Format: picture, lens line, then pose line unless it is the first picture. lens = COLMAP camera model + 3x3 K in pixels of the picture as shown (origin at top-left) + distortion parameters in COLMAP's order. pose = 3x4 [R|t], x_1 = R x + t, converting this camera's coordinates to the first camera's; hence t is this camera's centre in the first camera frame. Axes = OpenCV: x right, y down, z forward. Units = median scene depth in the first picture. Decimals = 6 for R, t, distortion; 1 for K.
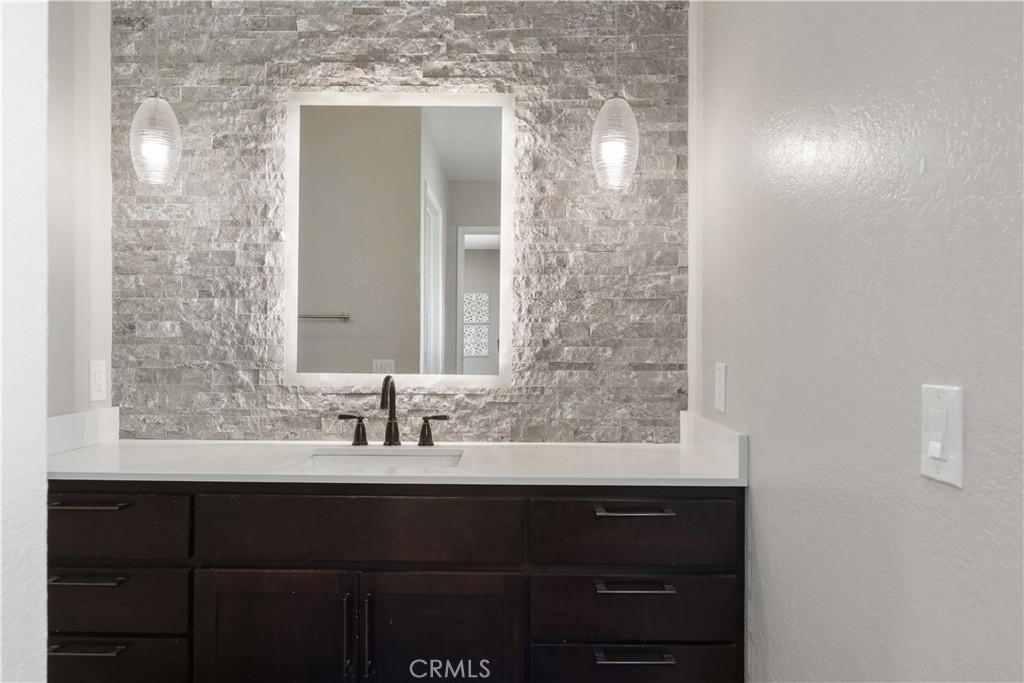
lens RADIAL K [[644.3, 0, 512.0], [0, 644.3, 341.5], [0, 0, 1]] dist [0.001753, -0.000232]
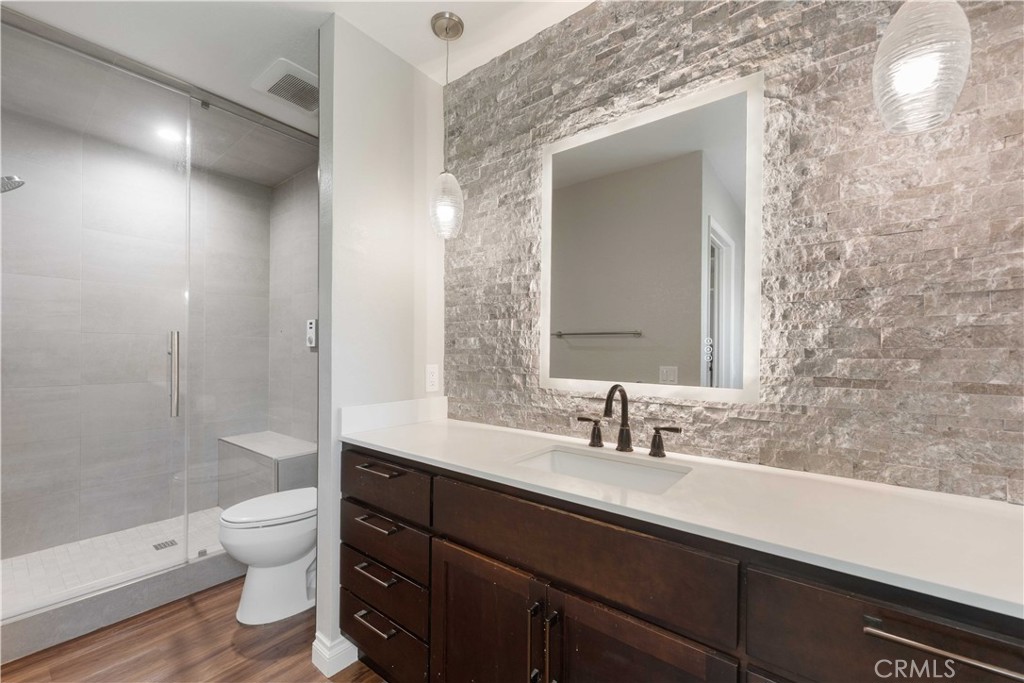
lens RADIAL K [[409.9, 0, 508.2], [0, 409.9, 351.5], [0, 0, 1]] dist [-0.001047, -0.000070]
pose [[0.782963, -0.000740, -0.622067, 0.078053], [-0.000080, 0.999999, -0.001290, 0.000066], [0.622068, 0.001059, 0.782963, 0.341778]]
